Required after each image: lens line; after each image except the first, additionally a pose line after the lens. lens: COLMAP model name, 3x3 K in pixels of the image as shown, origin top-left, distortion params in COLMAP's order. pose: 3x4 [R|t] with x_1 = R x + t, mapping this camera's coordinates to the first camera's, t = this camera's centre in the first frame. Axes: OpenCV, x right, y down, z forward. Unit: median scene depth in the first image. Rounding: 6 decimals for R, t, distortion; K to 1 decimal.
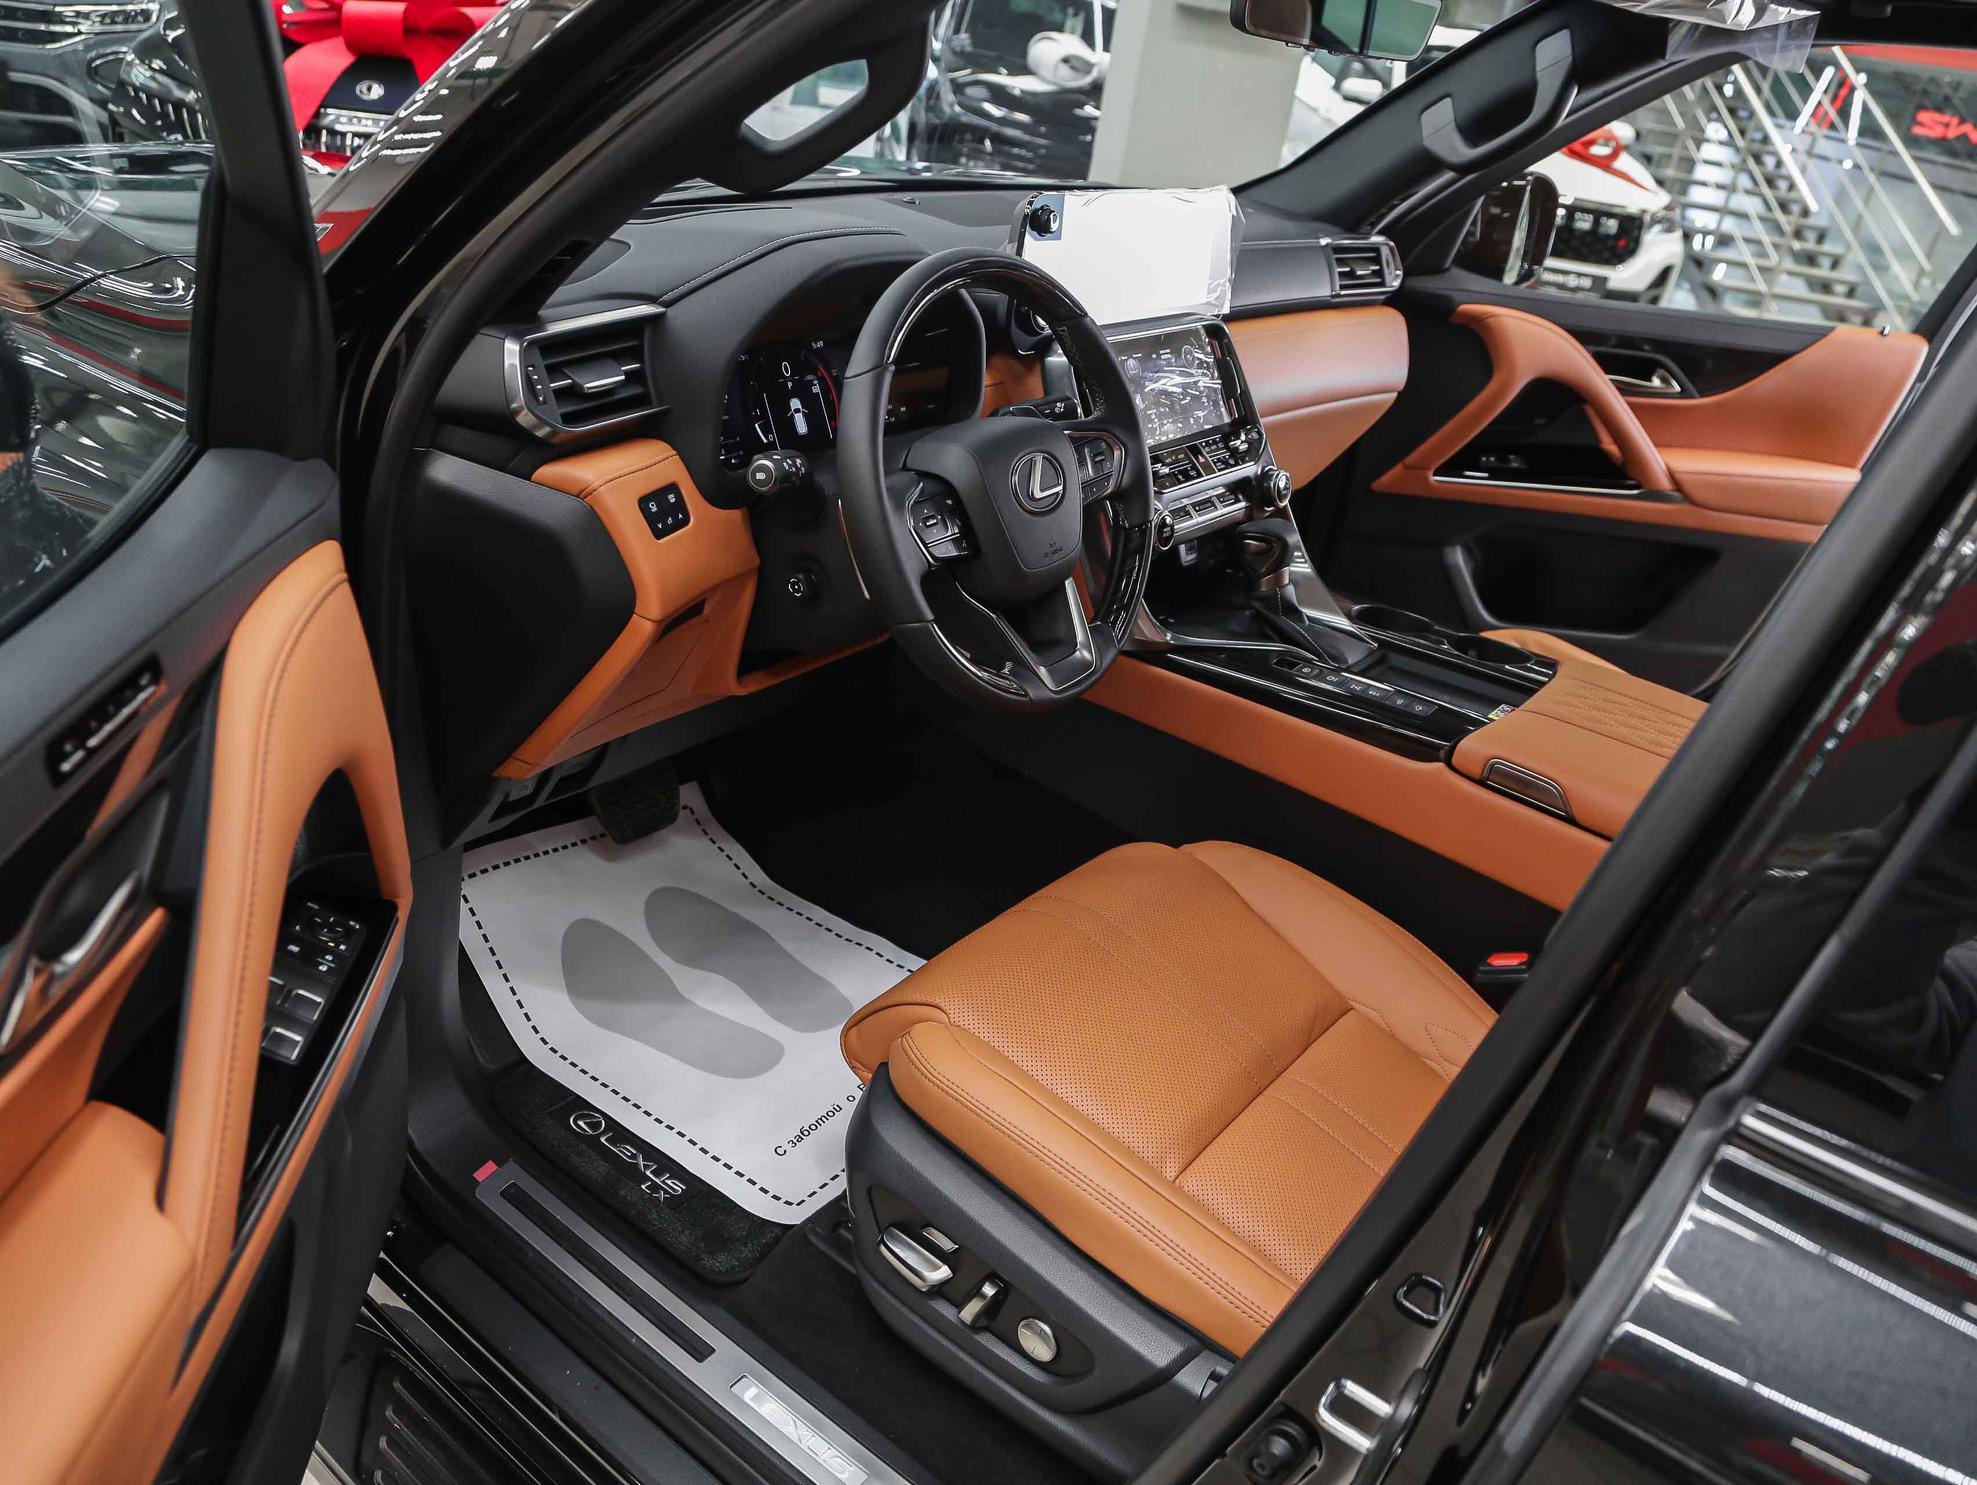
lens RADIAL K [[1614.6, 0, 988.5], [0, 1614.6, 742.5], [0, 0, 1]] dist [-0.006919, -0.000455]
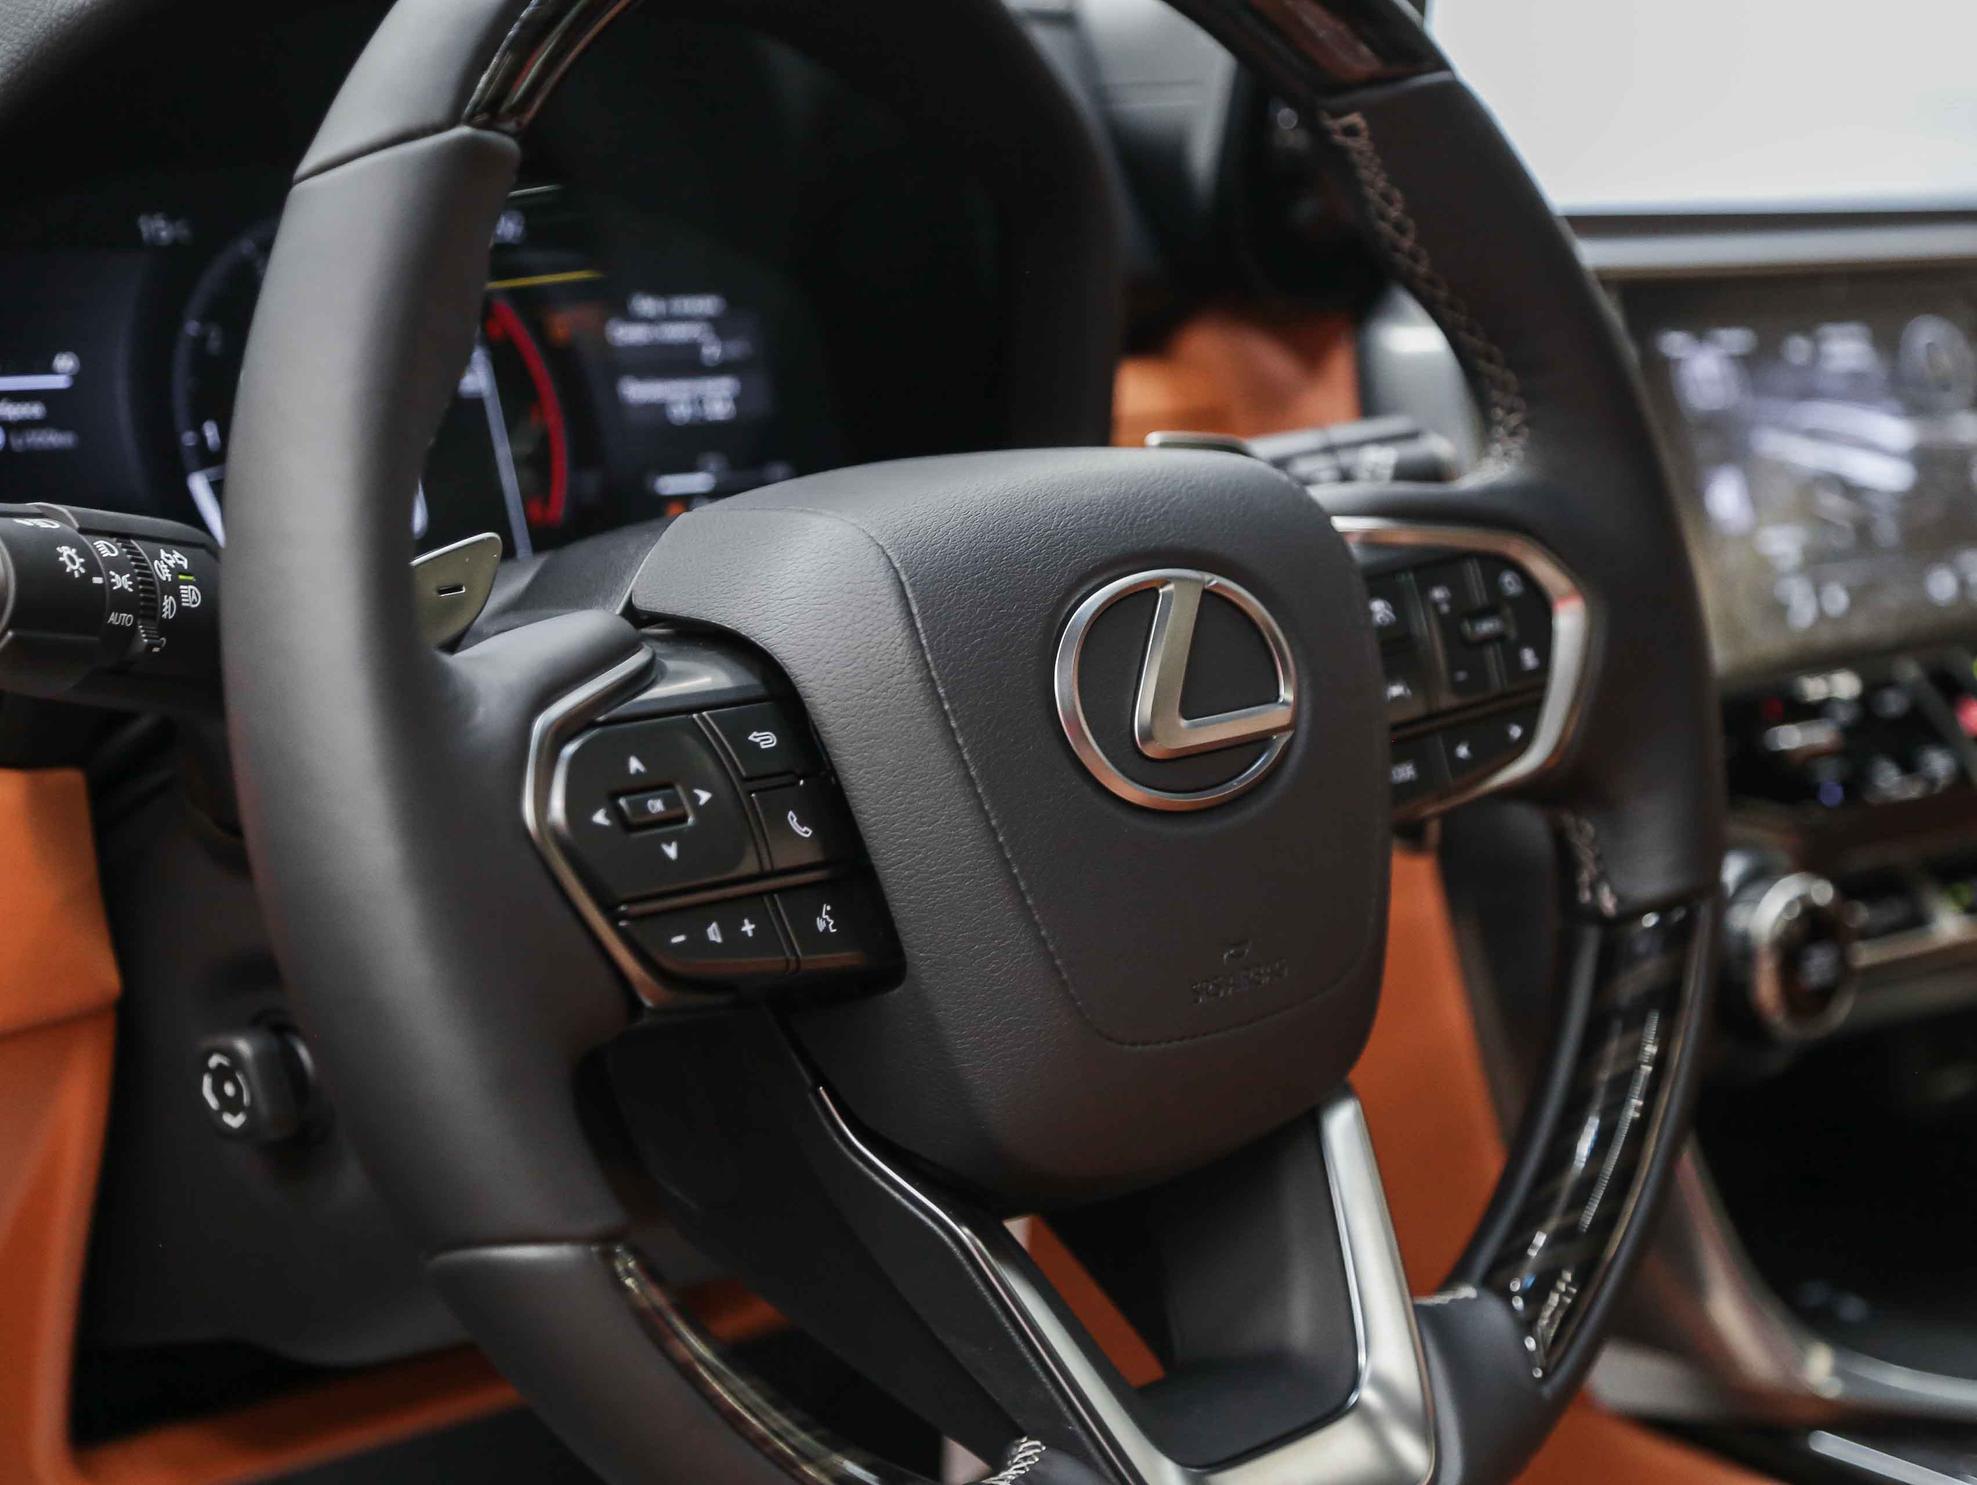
lens RADIAL K [[3272.6, 0, 988.5], [0, 3272.6, 742.5], [0, 0, 1]] dist [0.302831, -0.011124]
pose [[0.980830, 0.027650, -0.192895, 0.089568], [-0.068450, 0.975689, -0.208198, -0.045862], [0.182449, 0.217410, 0.958877, 0.487656]]
